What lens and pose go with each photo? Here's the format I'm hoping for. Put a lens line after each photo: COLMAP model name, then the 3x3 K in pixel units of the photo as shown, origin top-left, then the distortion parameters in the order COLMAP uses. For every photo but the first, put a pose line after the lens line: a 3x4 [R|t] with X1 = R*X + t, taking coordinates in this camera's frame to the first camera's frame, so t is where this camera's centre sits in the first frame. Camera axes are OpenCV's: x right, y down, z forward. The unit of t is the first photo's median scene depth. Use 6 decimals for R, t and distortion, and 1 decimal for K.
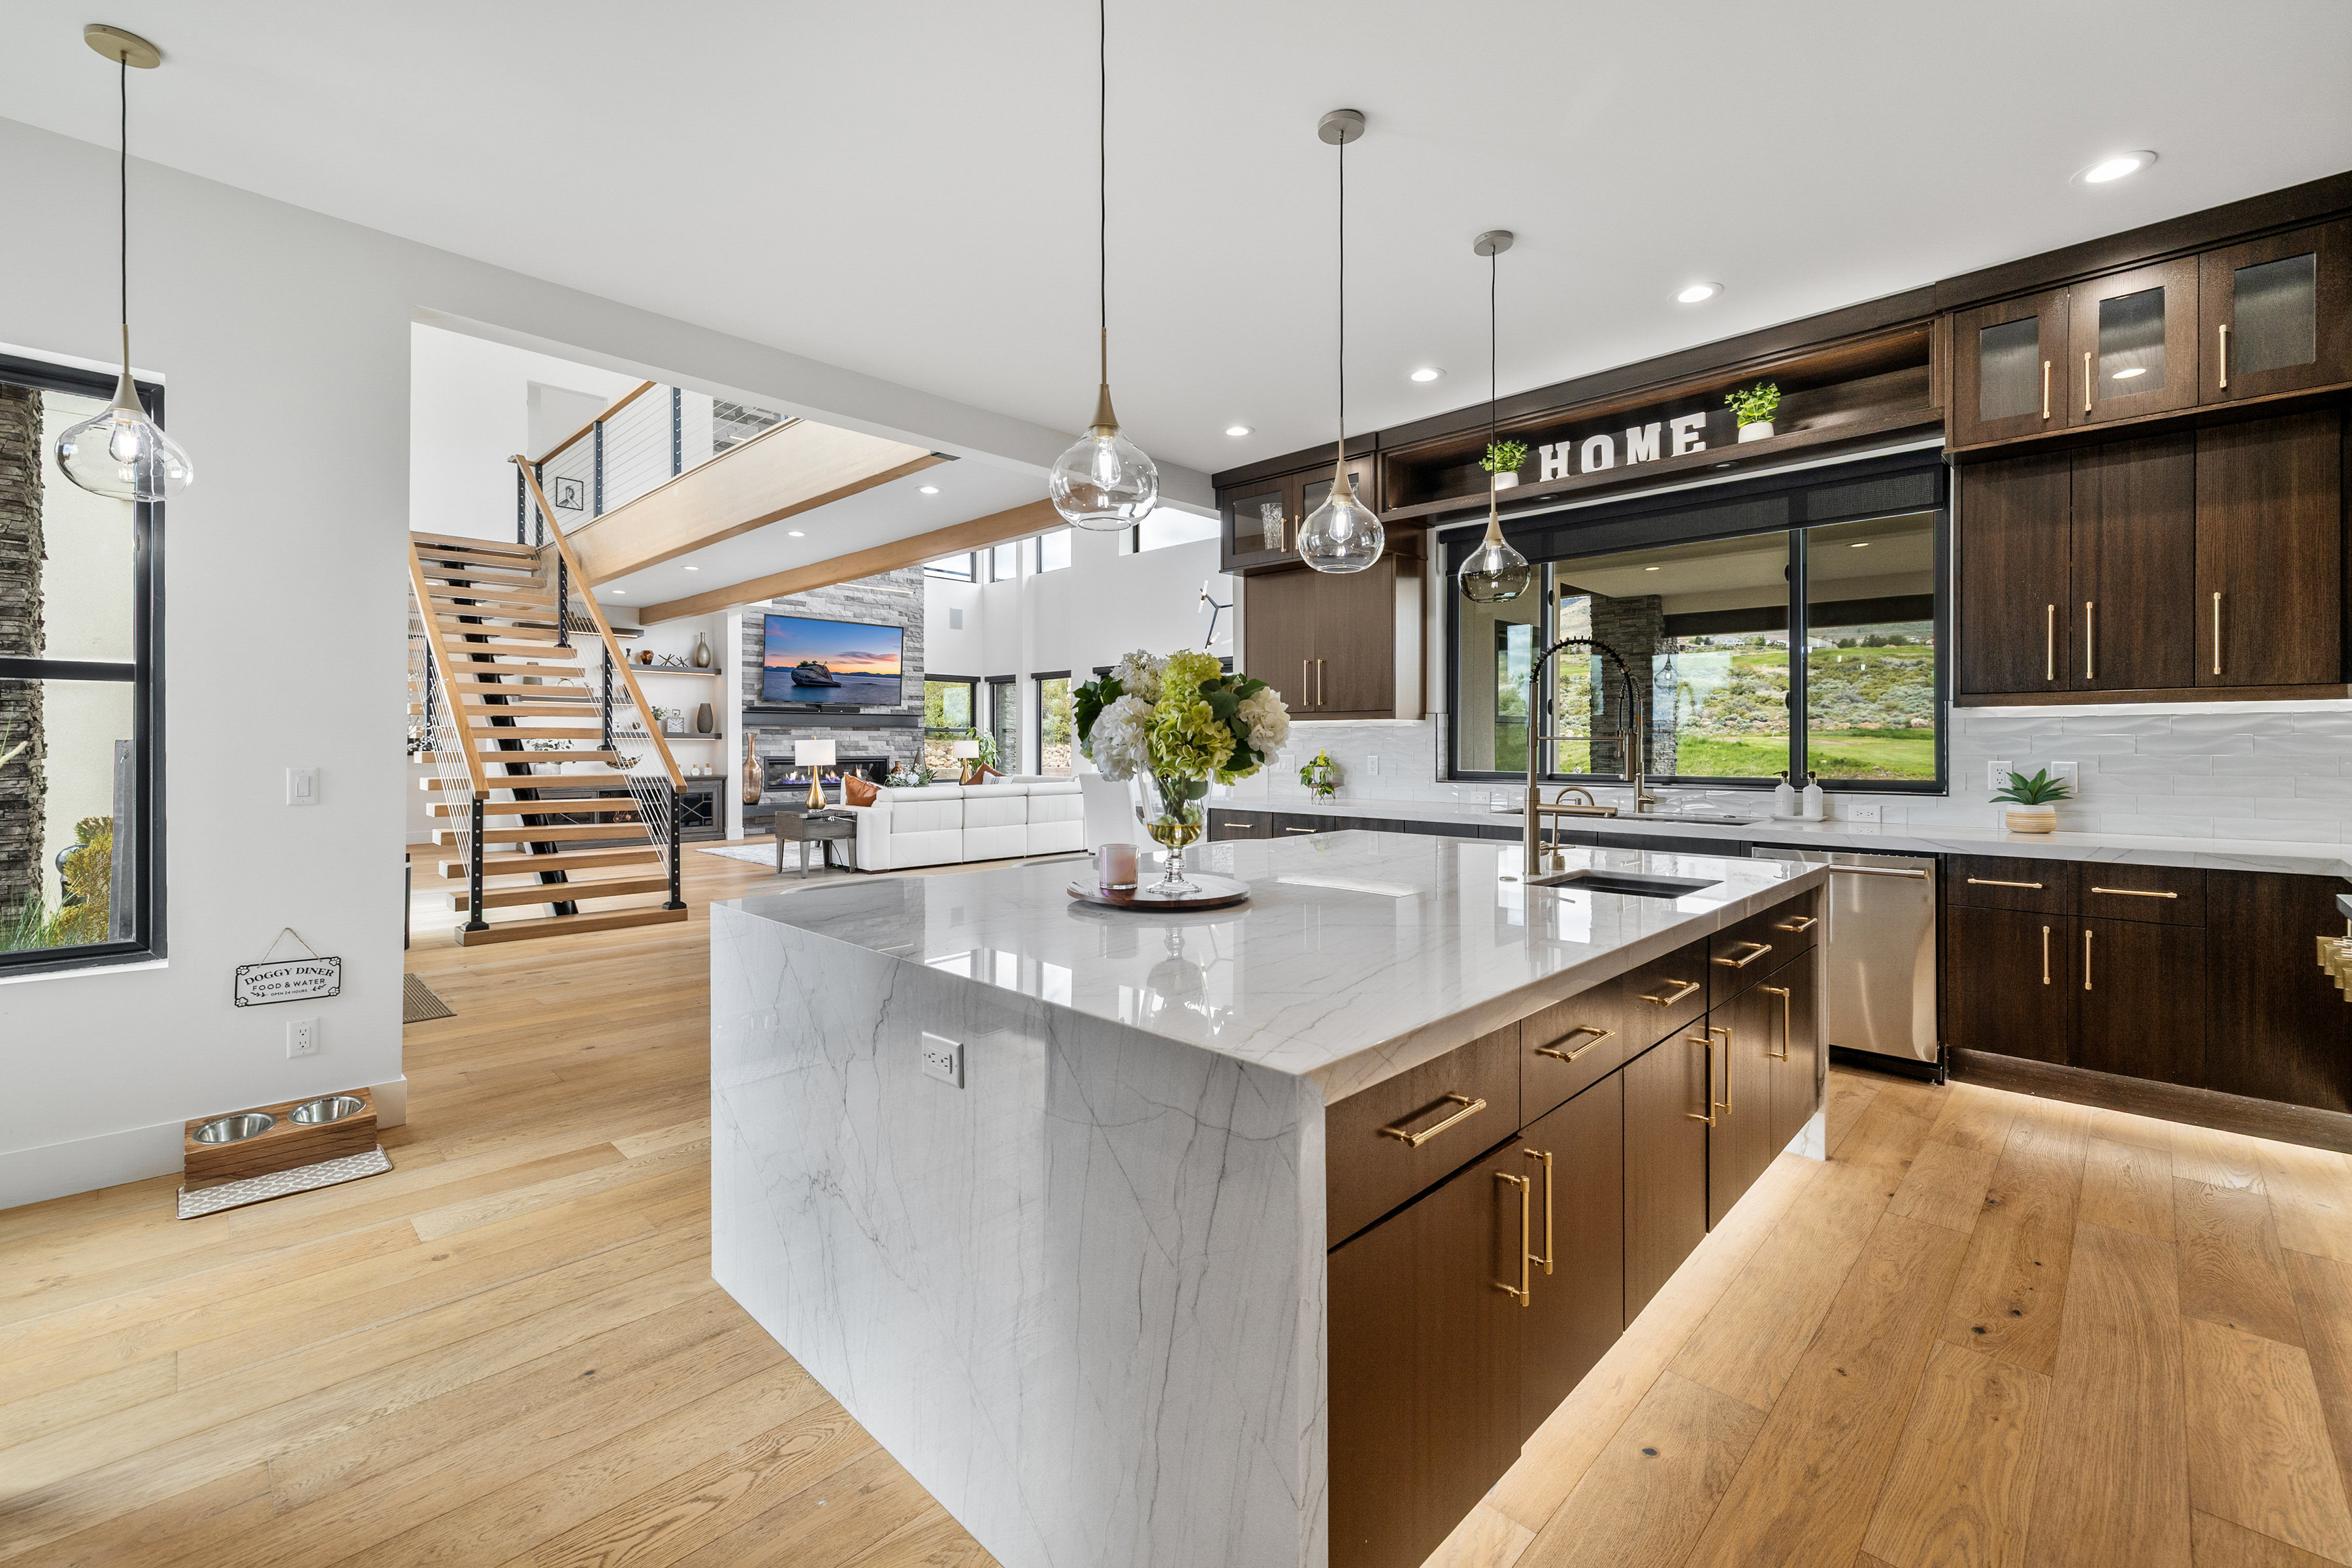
lens RADIAL K [[990.9, 0, 1171.6], [0, 990.9, 745.1], [0, 0, 1]] dist [0.000750, 0.000002]
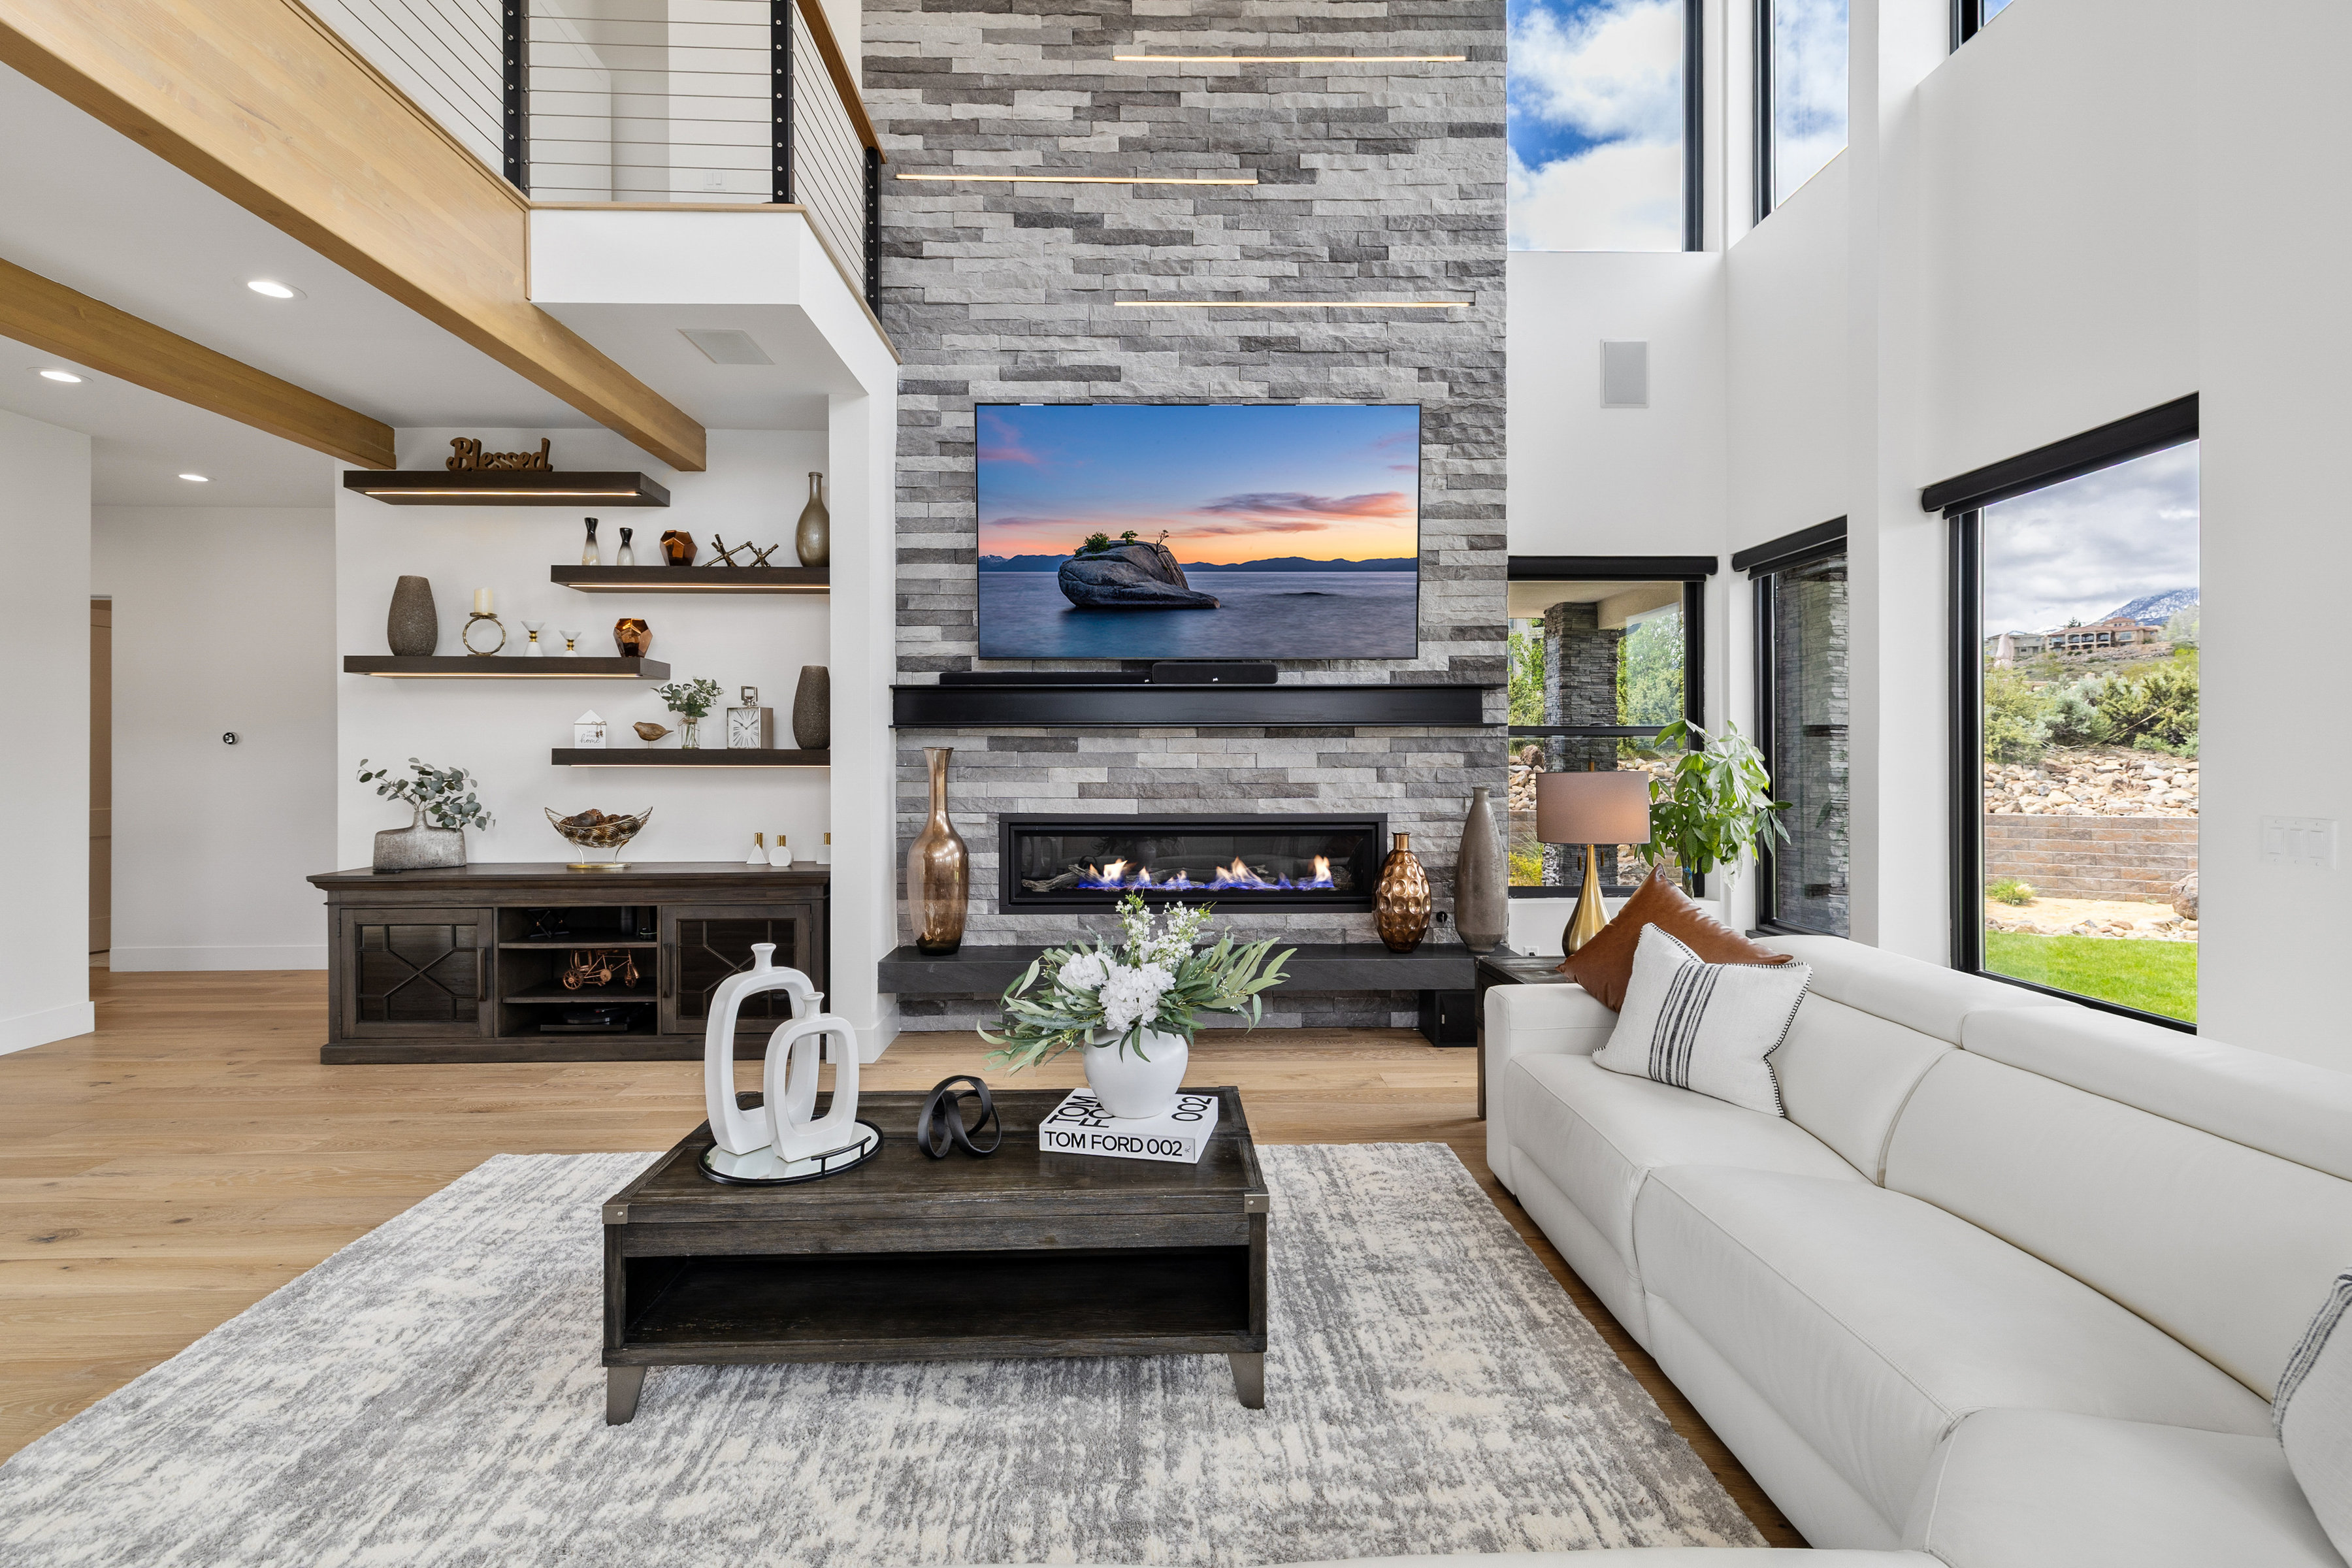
lens RADIAL K [[1026.6, 0, 1173.3], [0, 1026.6, 746.4], [0, 0, 1]] dist [0.007130, -0.000070]
pose [[0.716112, -0.004326, -0.697972, -0.100632], [0.000677, 0.999985, -0.005503, -0.009672], [0.697985, 0.003468, 0.716104, 0.717482]]
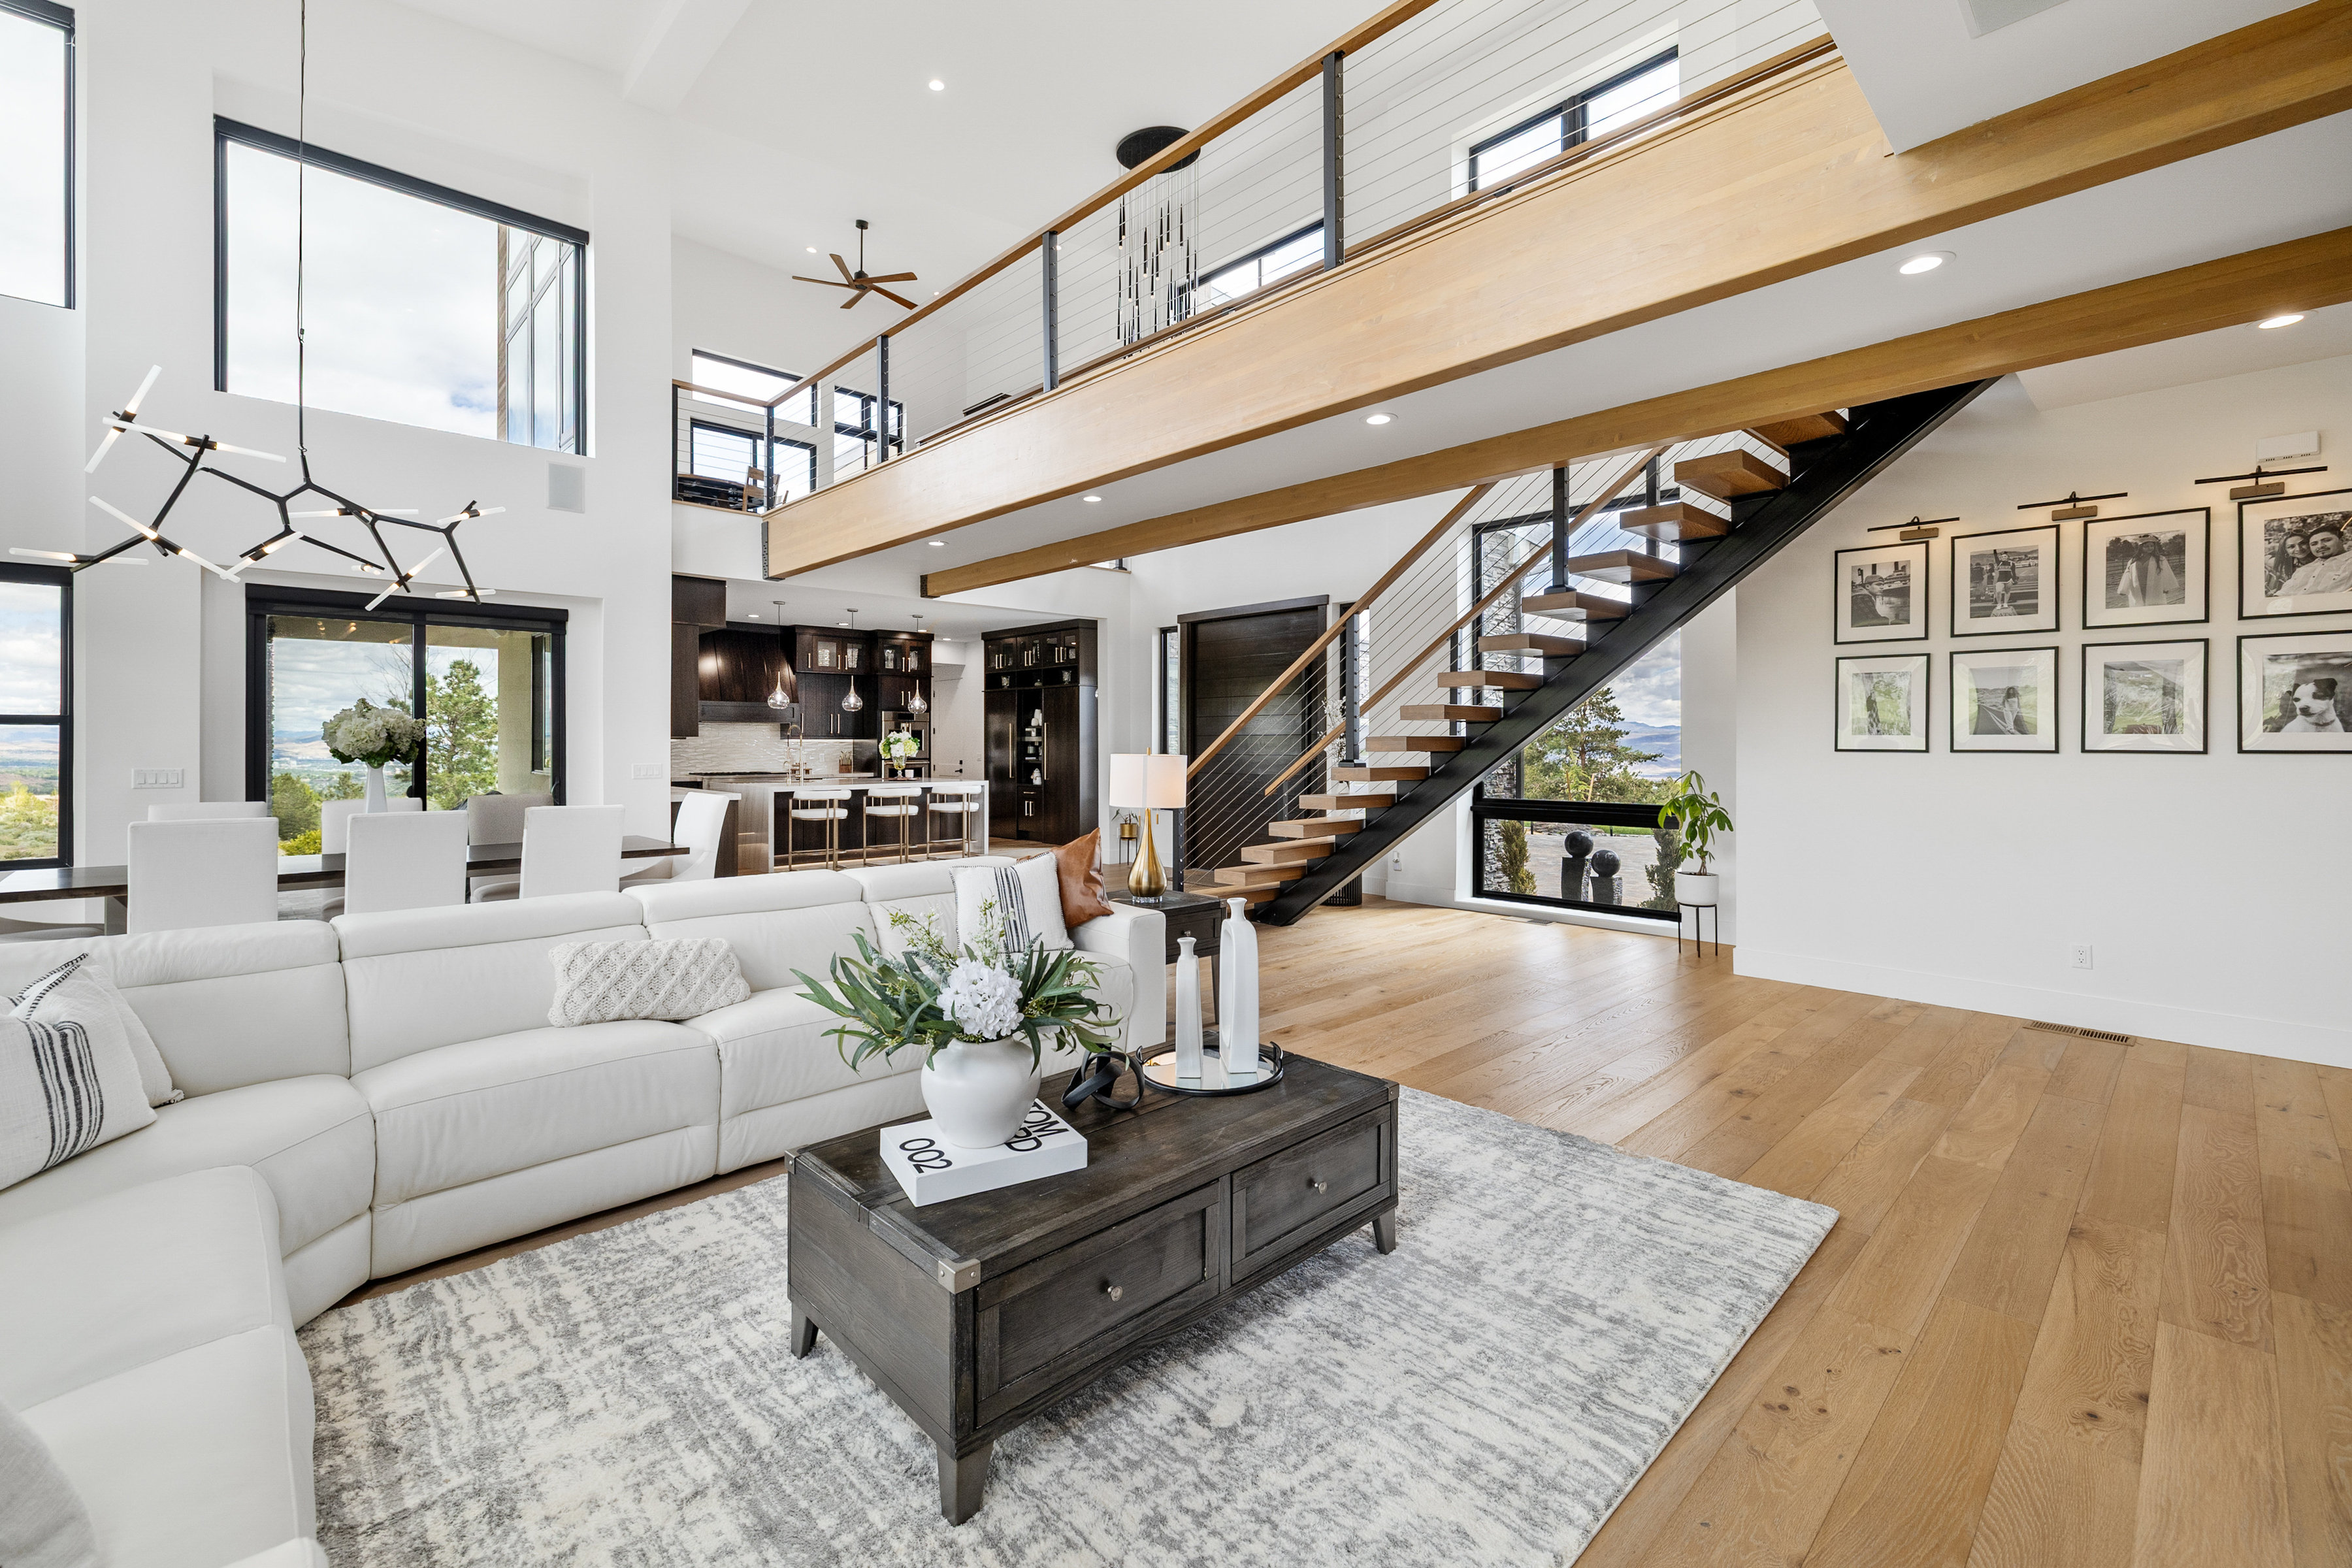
lens RADIAL K [[990.9, 0, 1171.6], [0, 990.9, 745.1], [0, 0, 1]] dist [0.000750, 0.000002]
pose [[-0.999198, 0.003099, 0.039923, -0.251611], [0.003074, 0.999995, -0.000672, -0.008164], [-0.039925, -0.000549, -0.999203, 0.968988]]
